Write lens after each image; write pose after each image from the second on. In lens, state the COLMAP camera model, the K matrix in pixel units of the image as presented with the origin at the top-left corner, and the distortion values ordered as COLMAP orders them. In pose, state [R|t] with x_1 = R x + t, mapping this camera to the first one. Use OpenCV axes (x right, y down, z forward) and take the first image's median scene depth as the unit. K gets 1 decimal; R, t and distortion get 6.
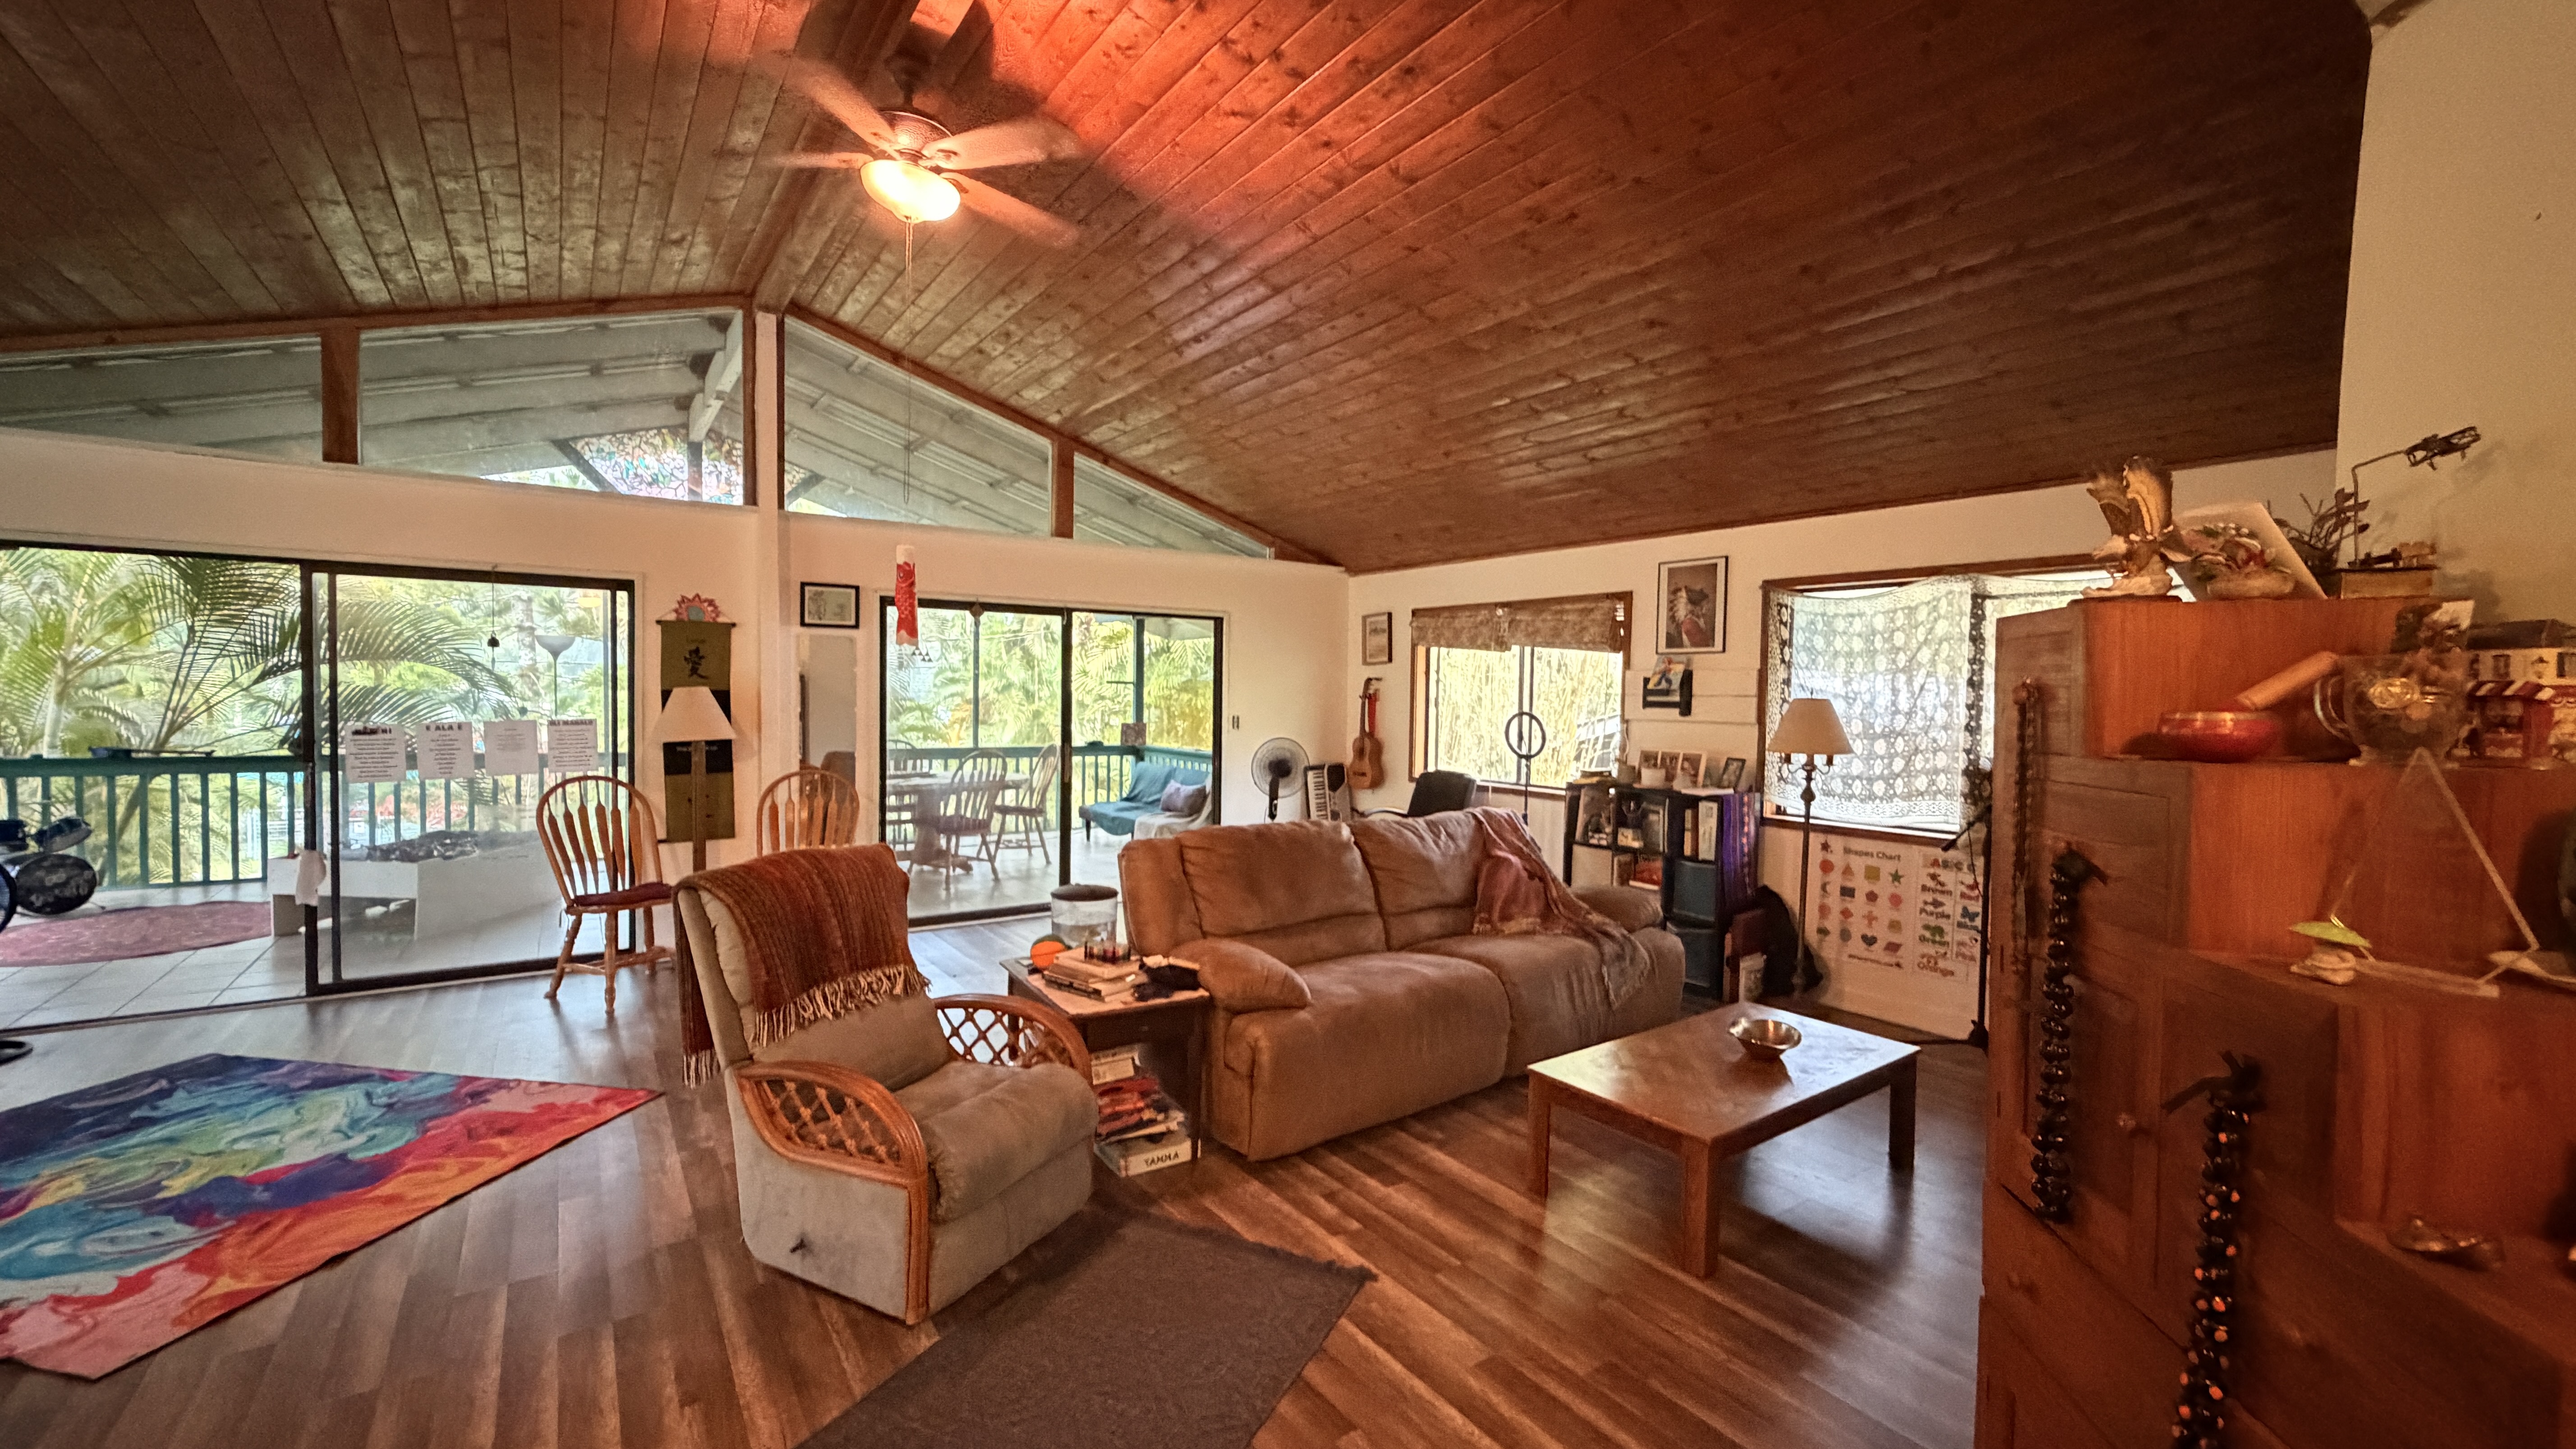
lens RADIAL K [[1020.2, 0, 1293.0], [0, 1020.2, 724.7], [0, 0, 1]] dist [-0.008343, -0.000251]
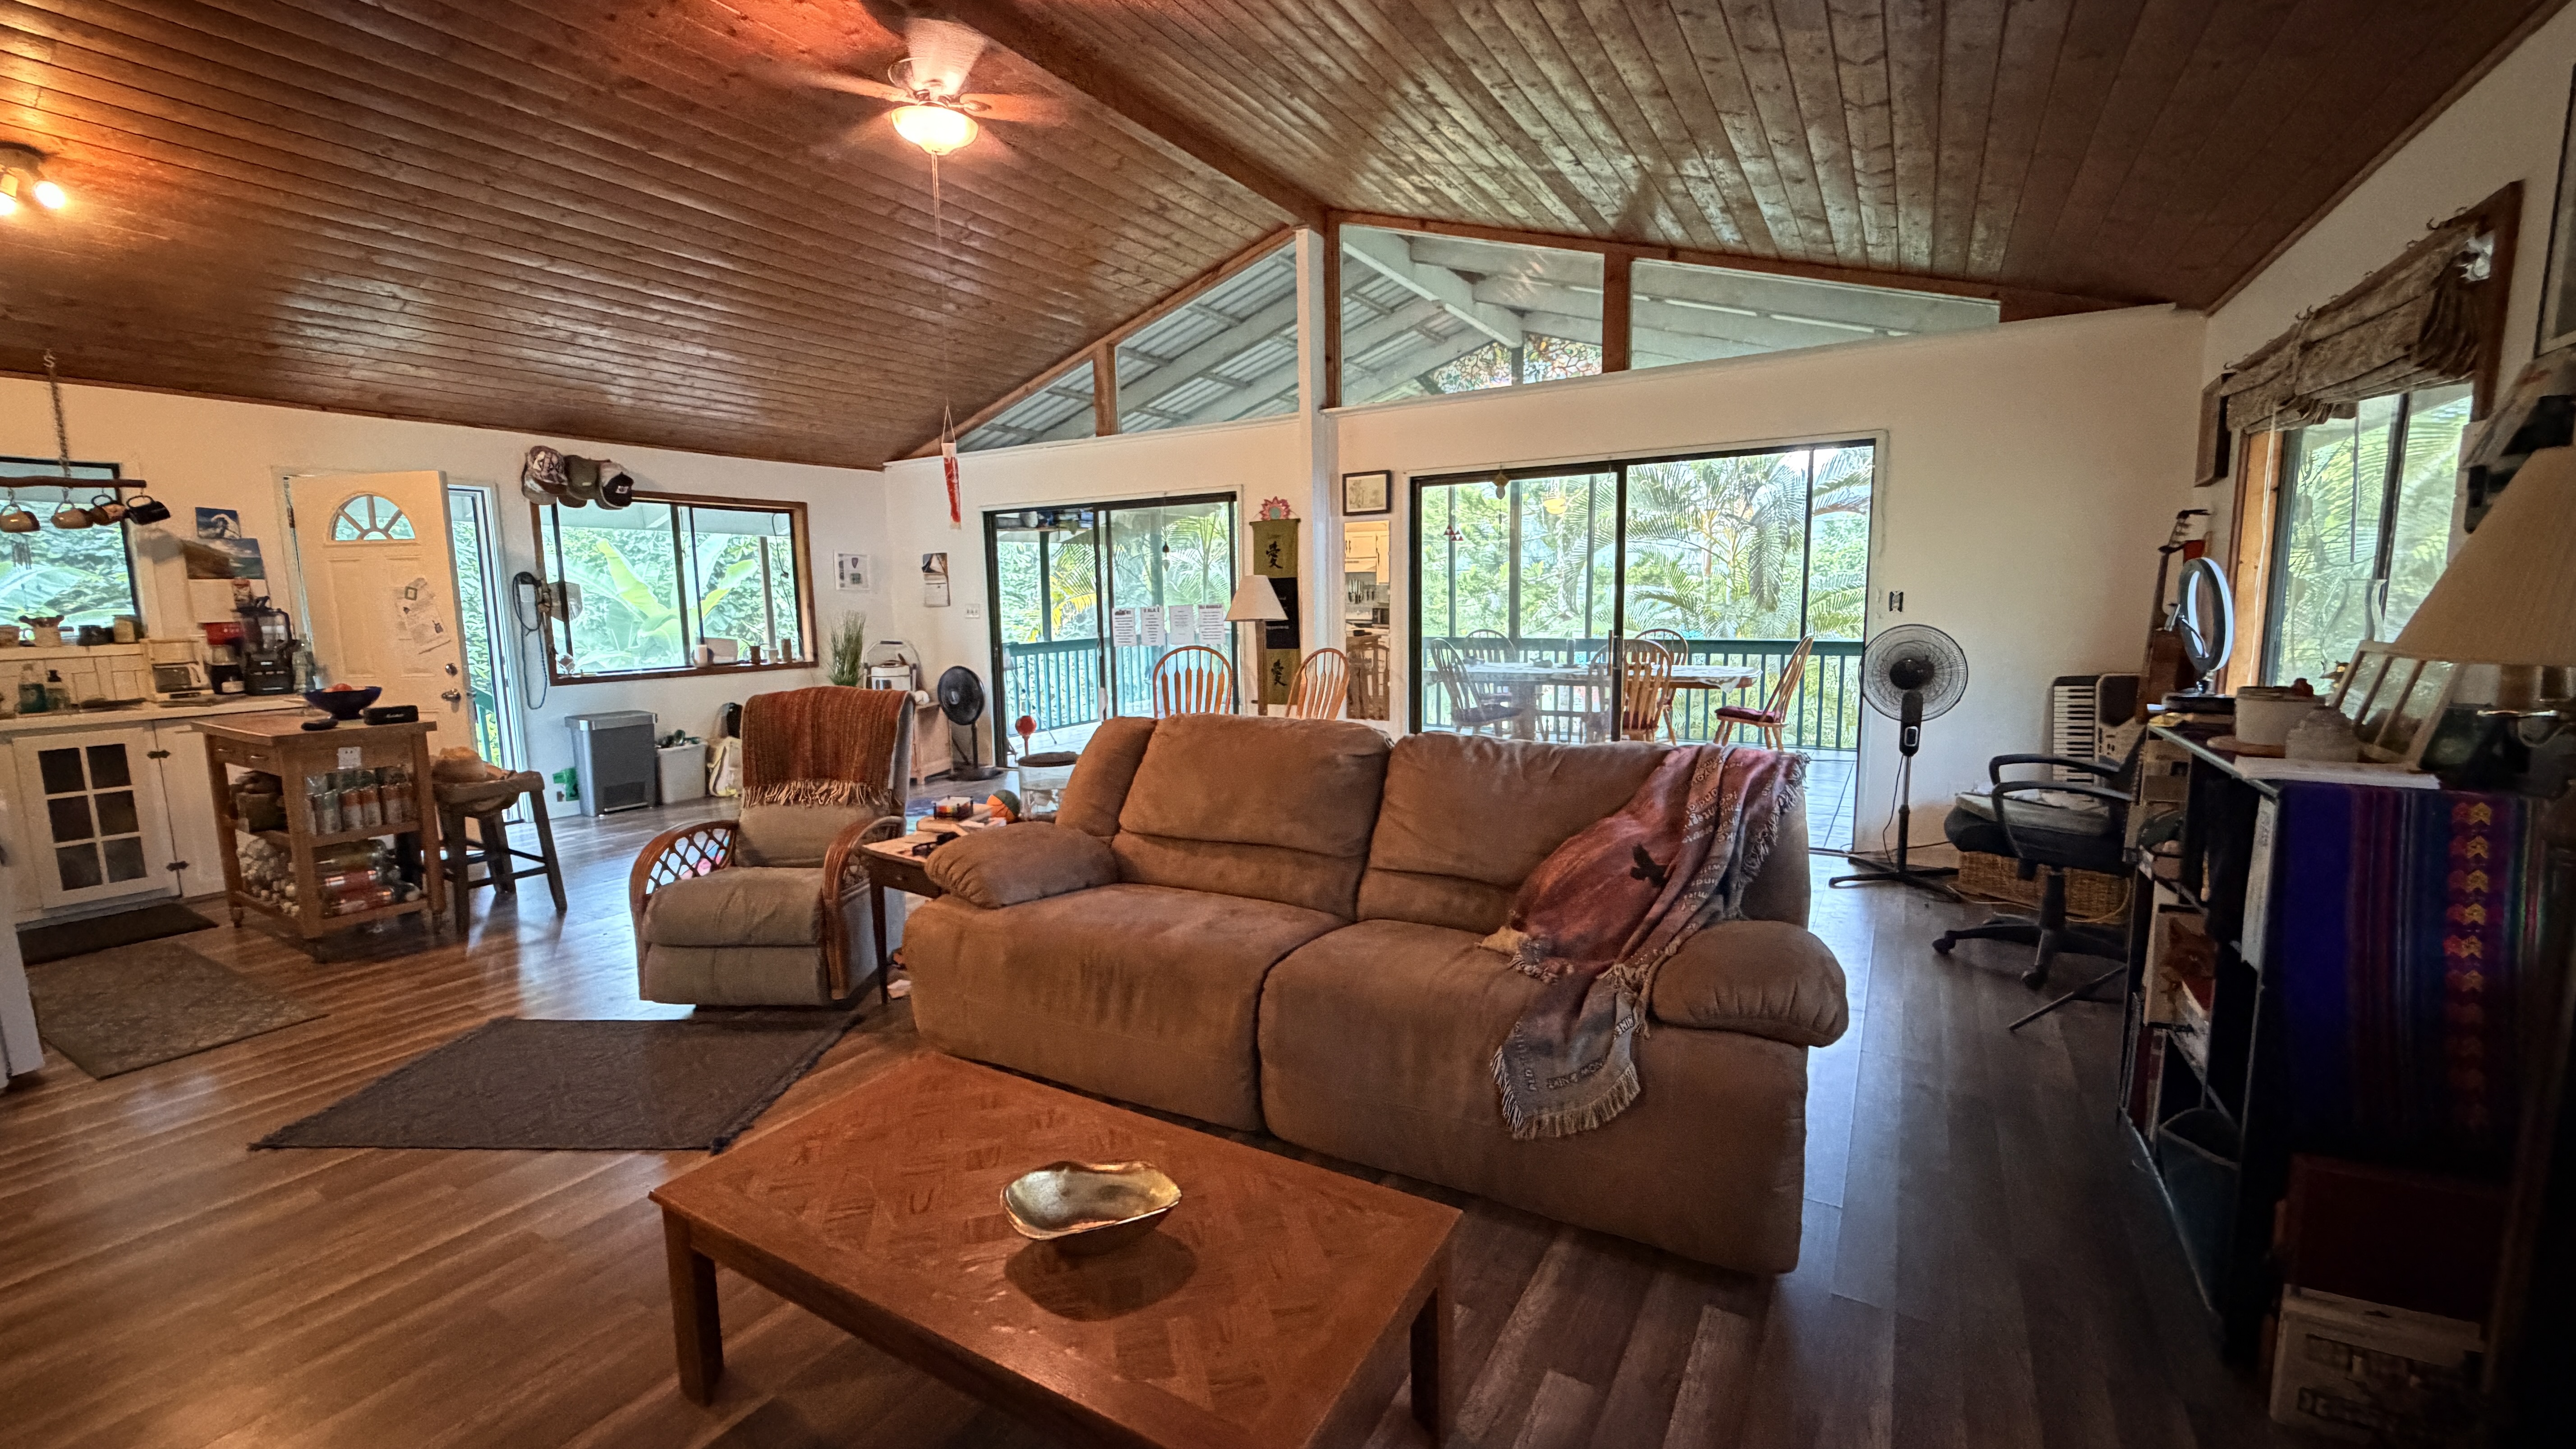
lens RADIAL K [[1032.5, 0, 1287.5], [0, 1032.5, 730.0], [0, 0, 1]] dist [-0.003170, -0.000178]
pose [[0.387732, 0.100589, -0.916267, 0.564115], [-0.002855, 0.994154, 0.107932, 0.012382], [0.921768, -0.039232, 0.385753, 0.549020]]
